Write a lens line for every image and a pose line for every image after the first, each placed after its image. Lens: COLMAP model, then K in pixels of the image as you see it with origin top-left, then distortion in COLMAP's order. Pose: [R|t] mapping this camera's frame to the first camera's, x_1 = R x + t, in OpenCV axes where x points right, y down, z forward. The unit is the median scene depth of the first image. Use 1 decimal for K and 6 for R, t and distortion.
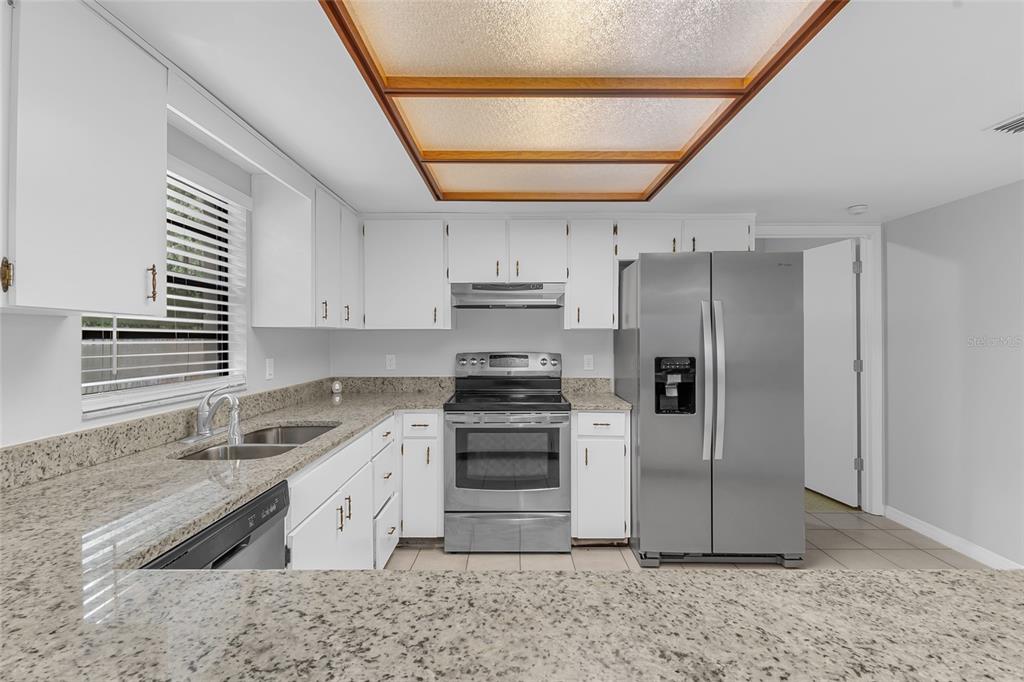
lens RADIAL K [[488.6, 0, 507.1], [0, 488.6, 341.3], [0, 0, 1]] dist [0.030932, -0.000326]
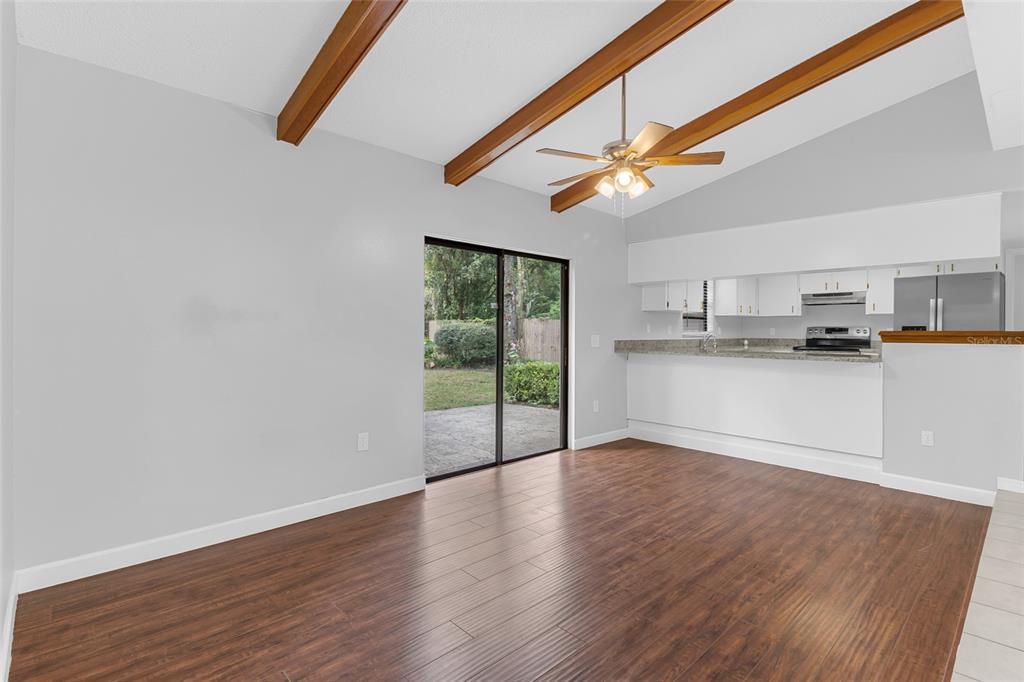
lens RADIAL K [[488.6, 0, 507.1], [0, 488.6, 341.3], [0, 0, 1]] dist [0.030932, -0.000326]
pose [[0.690937, 0.021319, -0.722600, 0.579737], [-0.010784, 0.999758, 0.019184, 0.062821], [0.722834, -0.005463, 0.691000, -1.485954]]
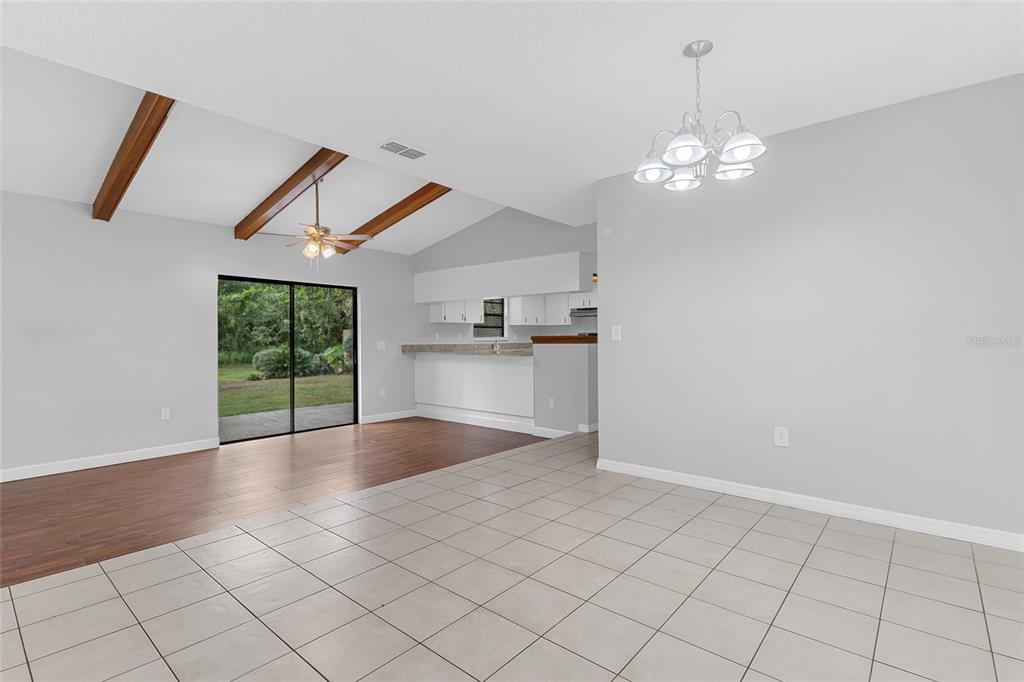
lens RADIAL K [[488.6, 0, 507.1], [0, 488.6, 341.3], [0, 0, 1]] dist [0.030932, -0.000326]
pose [[0.753981, 0.002340, -0.656892, 1.526638], [0.000635, 0.999991, 0.004290, 0.062166], [0.656896, -0.003652, 0.753972, -1.461874]]
